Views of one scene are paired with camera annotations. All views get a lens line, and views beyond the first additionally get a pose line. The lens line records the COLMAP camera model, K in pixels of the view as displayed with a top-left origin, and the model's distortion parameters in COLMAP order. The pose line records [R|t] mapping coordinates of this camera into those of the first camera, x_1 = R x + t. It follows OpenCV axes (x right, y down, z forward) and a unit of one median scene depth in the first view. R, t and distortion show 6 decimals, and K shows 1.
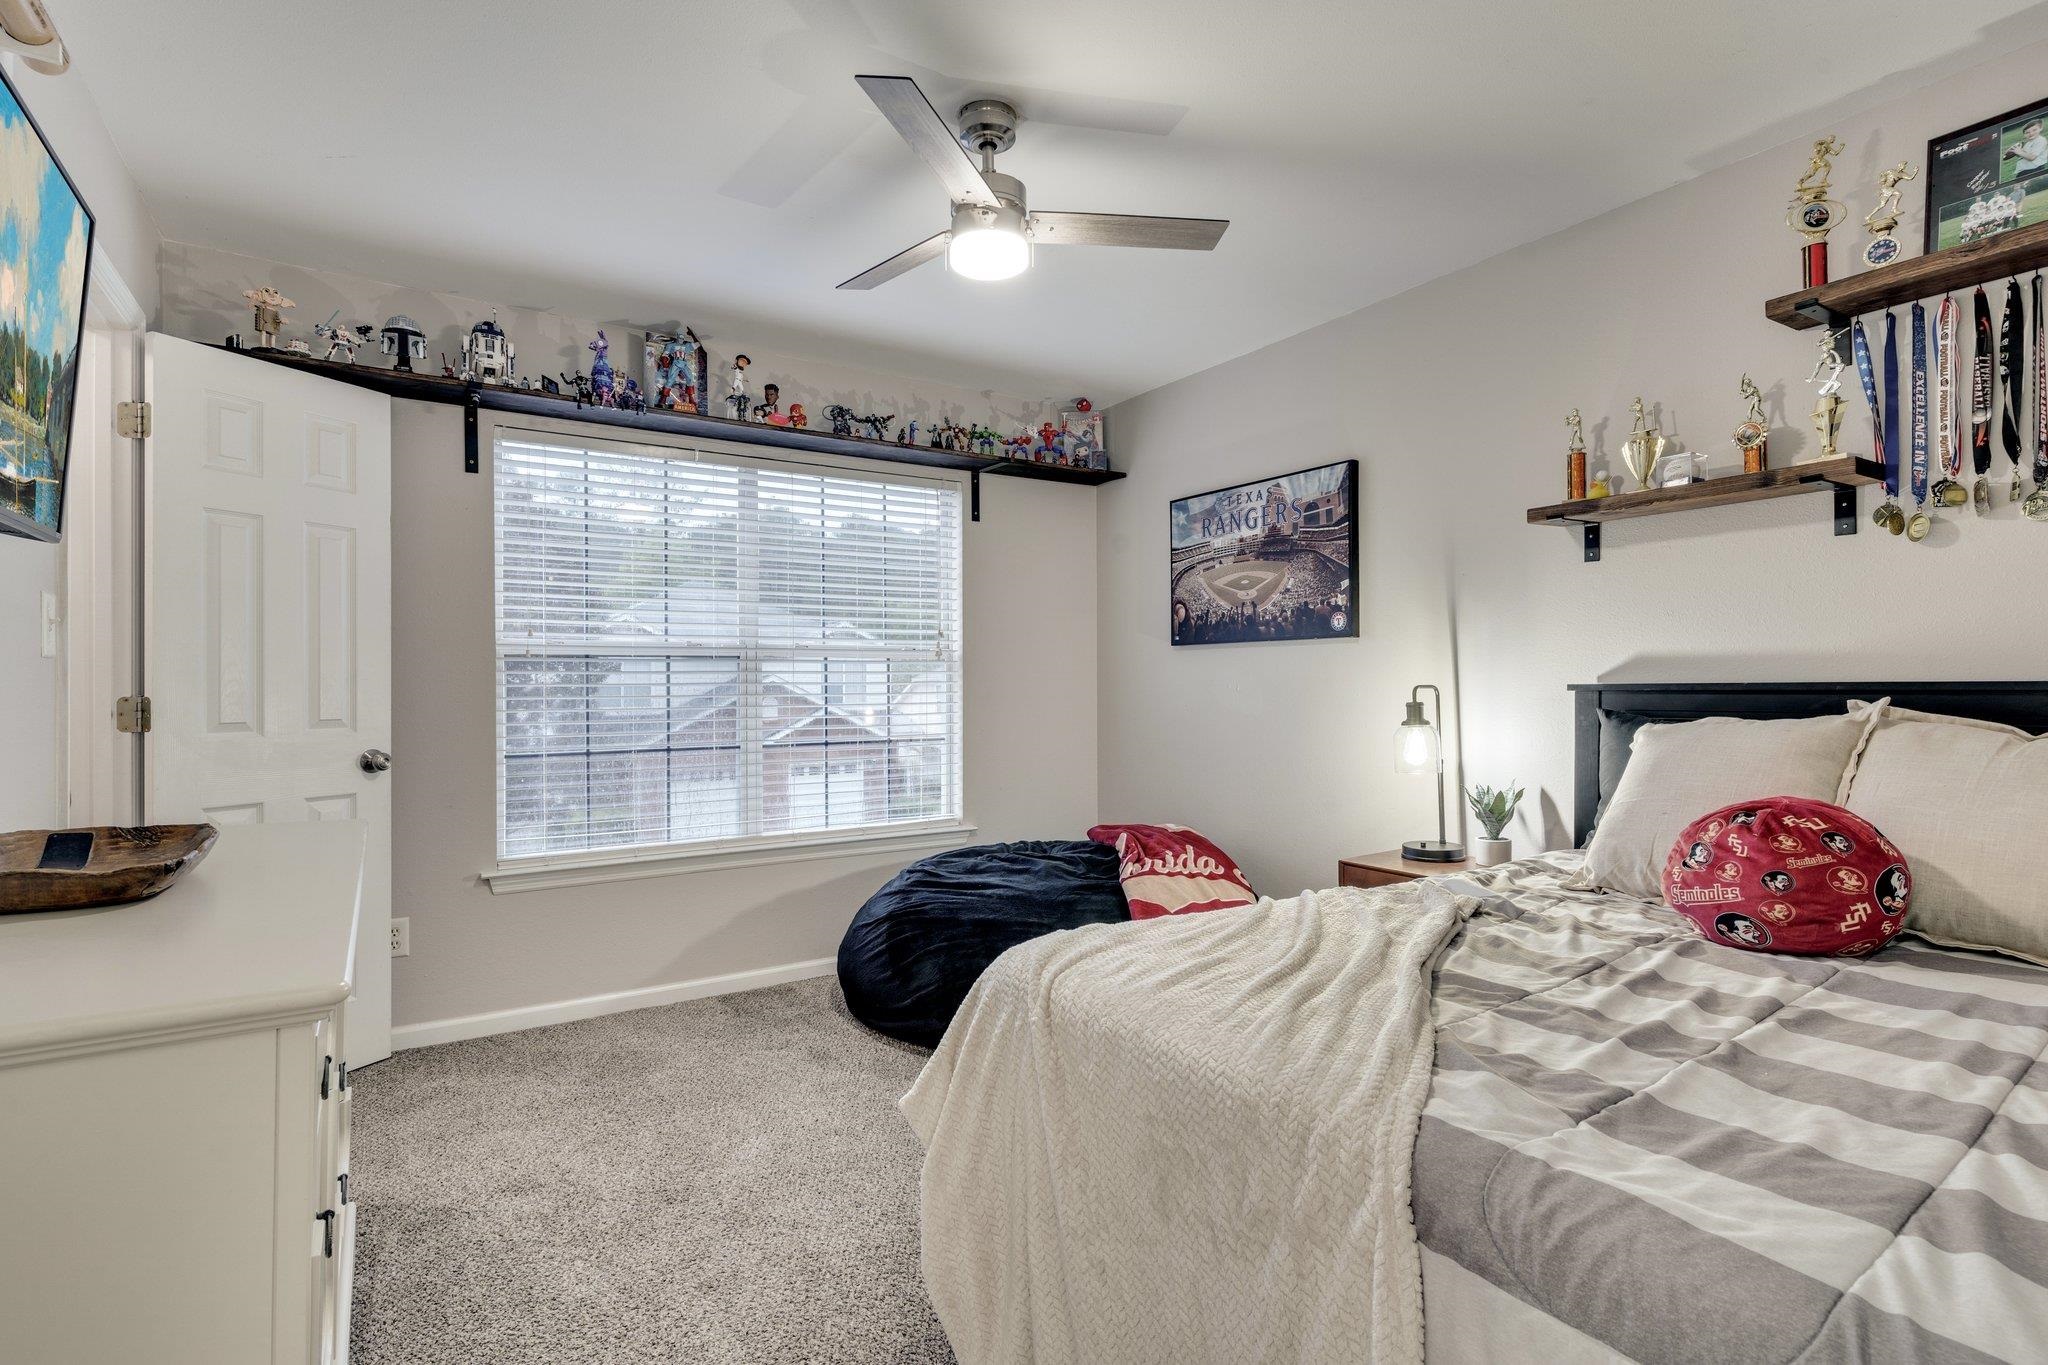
lens RADIAL K [[984.0, 0, 1011.6], [0, 984.0, 691.0], [0, 0, 1]] dist [0.003095, 0.000858]
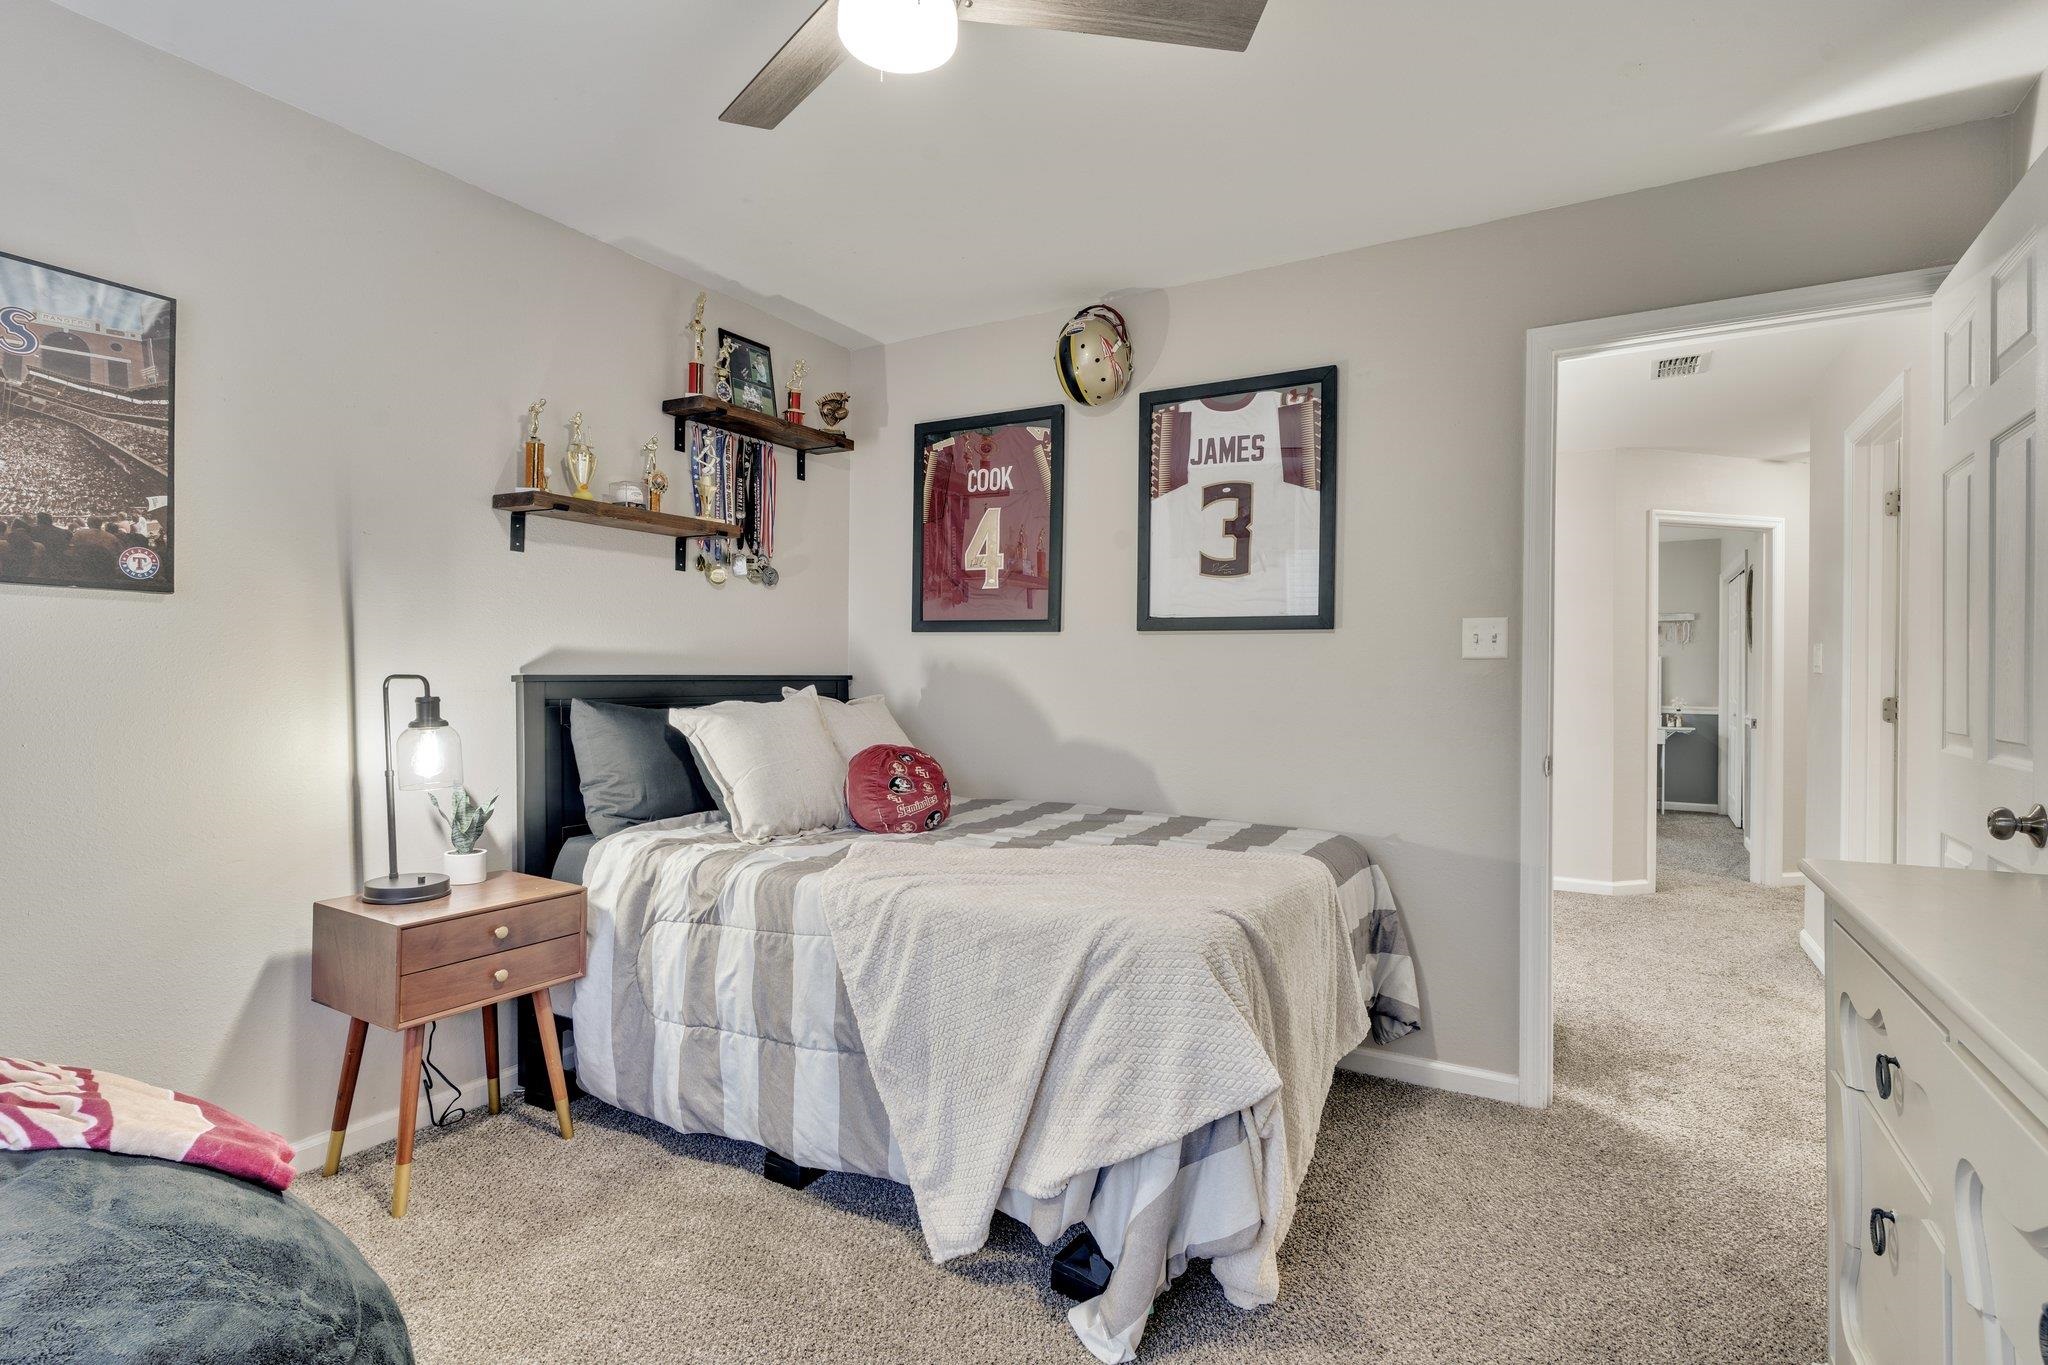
lens RADIAL K [[980.4, 0, 1017.9], [0, 980.4, 675.2], [0, 0, 1]] dist [0.004271, 0.000549]
pose [[-0.444441, -0.002005, 0.895806, -0.489838], [-0.004192, 0.999991, 0.000158, -0.008008], [-0.895798, -0.003685, -0.444445, 0.925722]]
